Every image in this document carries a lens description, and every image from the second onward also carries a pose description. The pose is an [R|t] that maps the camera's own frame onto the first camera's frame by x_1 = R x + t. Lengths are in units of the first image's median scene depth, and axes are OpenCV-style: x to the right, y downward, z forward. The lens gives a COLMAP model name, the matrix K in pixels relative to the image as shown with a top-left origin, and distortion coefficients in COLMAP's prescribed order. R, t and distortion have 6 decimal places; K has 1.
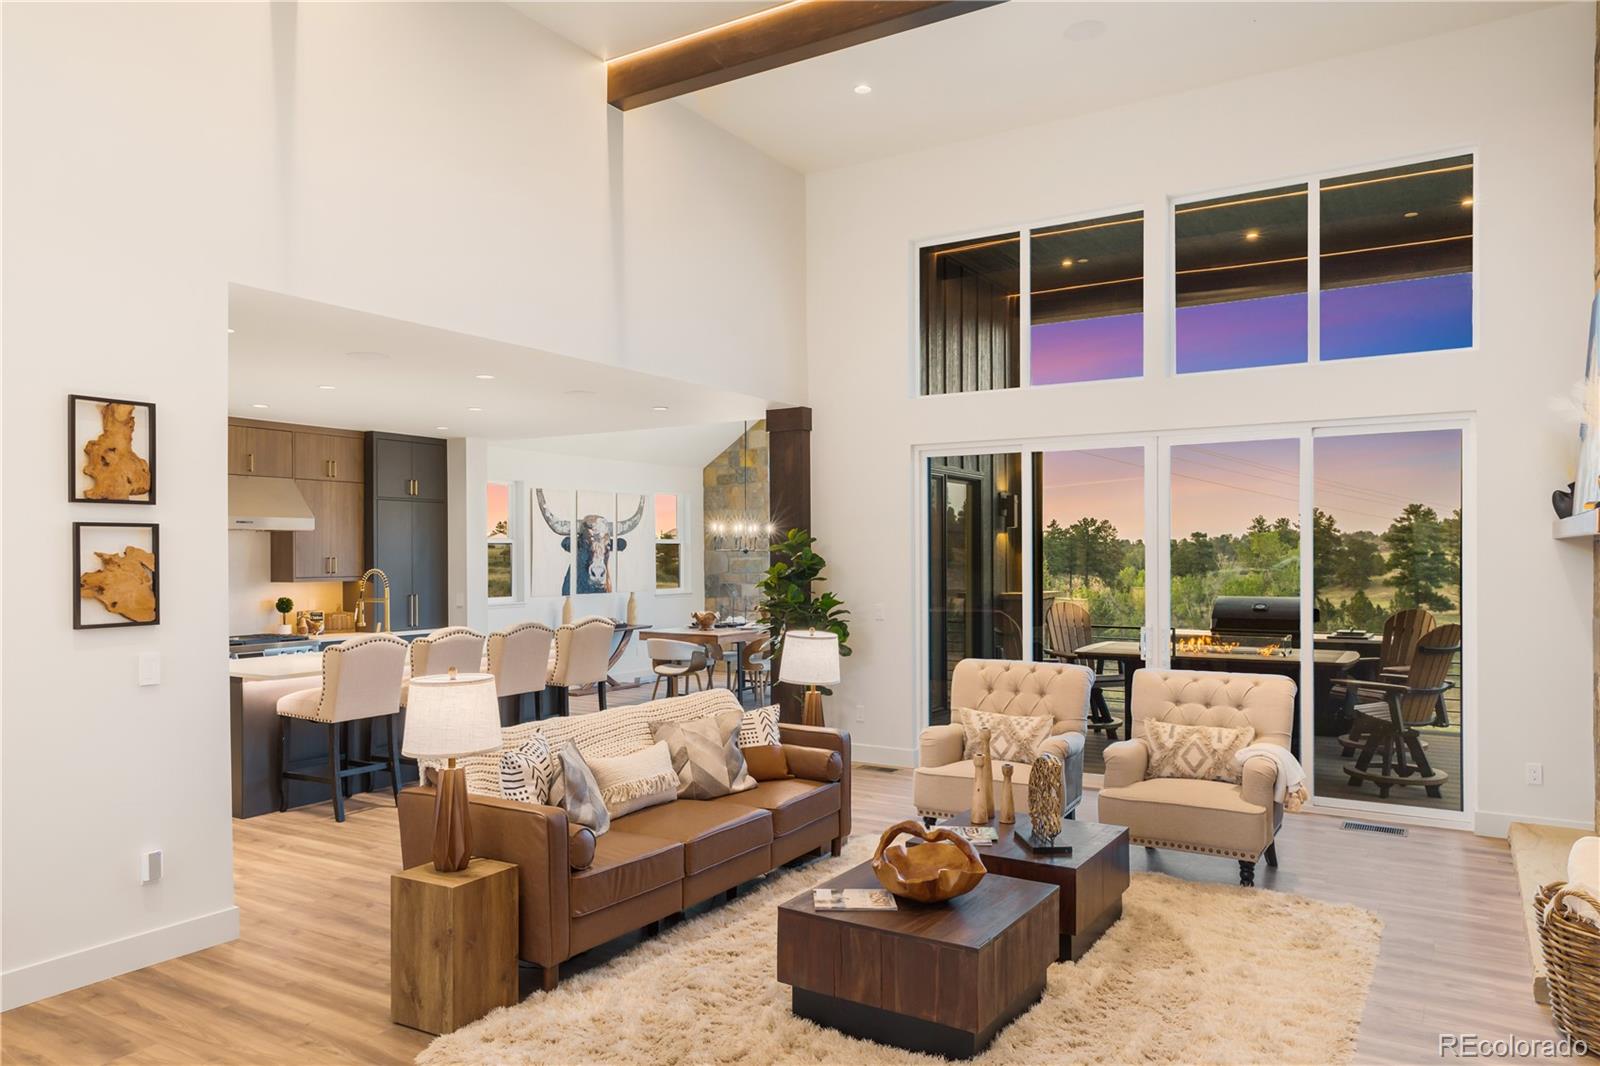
lens RADIAL K [[1064.0, 0, 800.0], [0, 1064.0, 533.0], [0, 0, 1]] dist [0.012626, 0.001073]
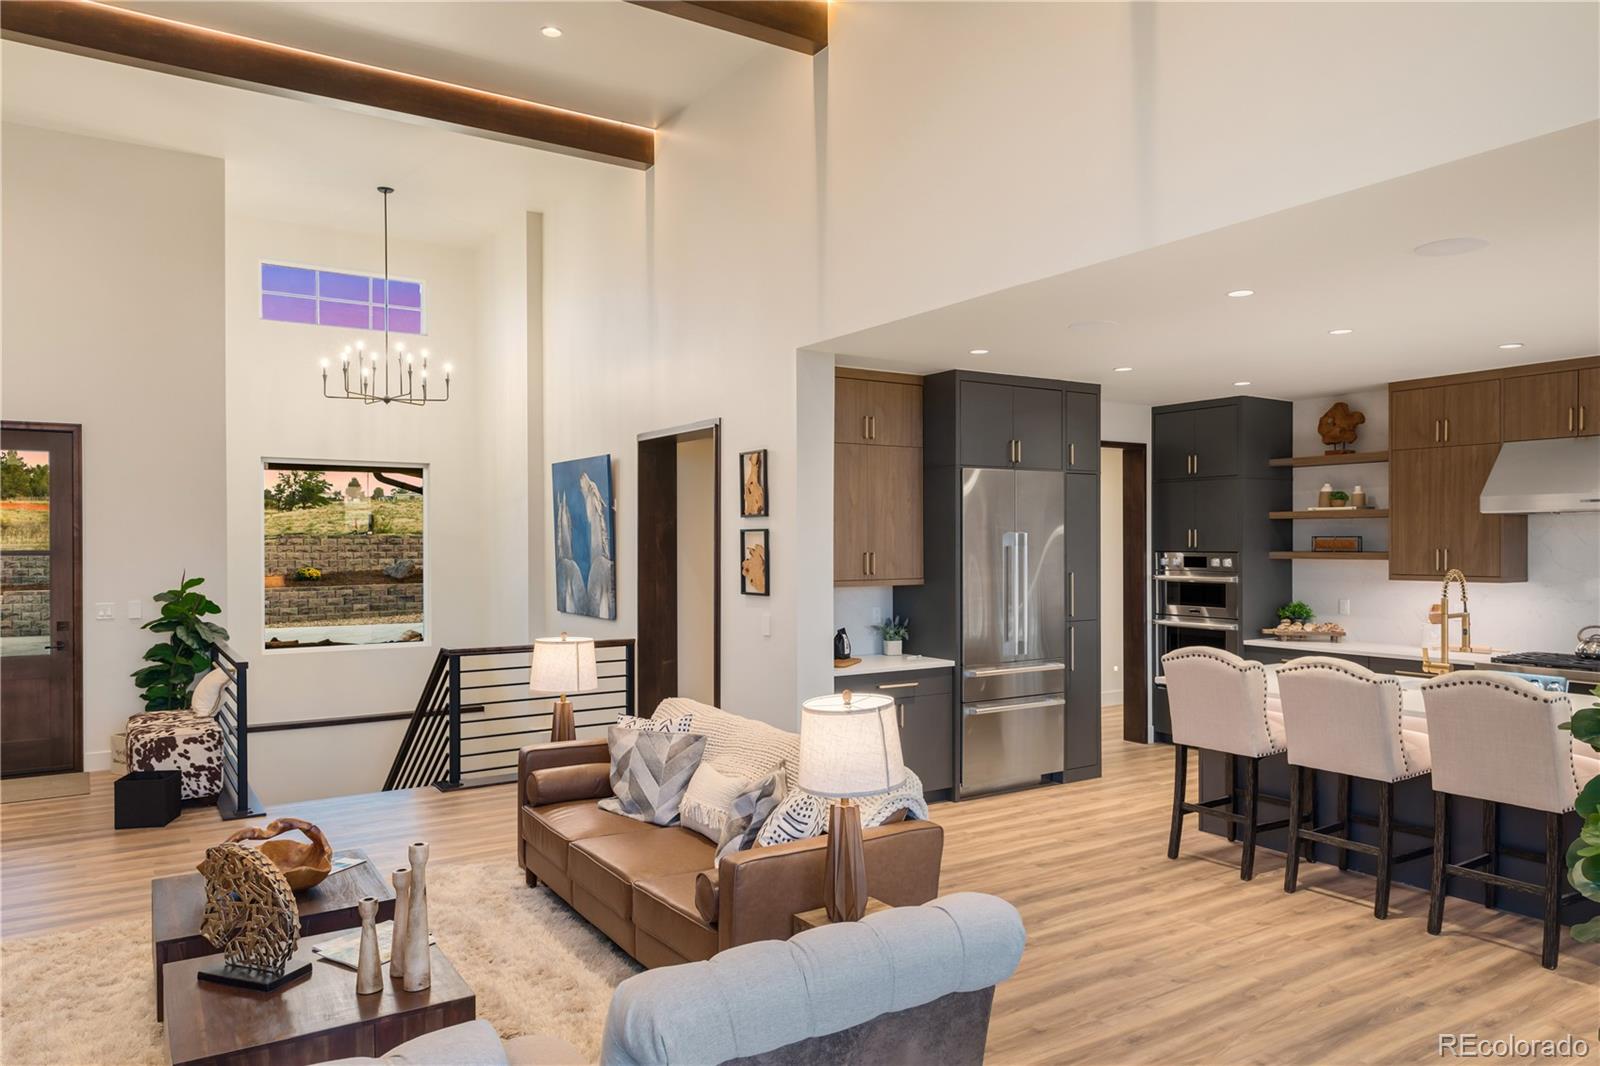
lens RADIAL K [[1064.0, 0, 800.0], [0, 1064.0, 533.0], [0, 0, 1]] dist [0.012626, 0.001073]
pose [[-0.432844, -0.001588, -0.901467, 0.741278], [0.022781, 0.999660, -0.012699, 0.017399], [0.901181, -0.026033, -0.432661, 1.715953]]
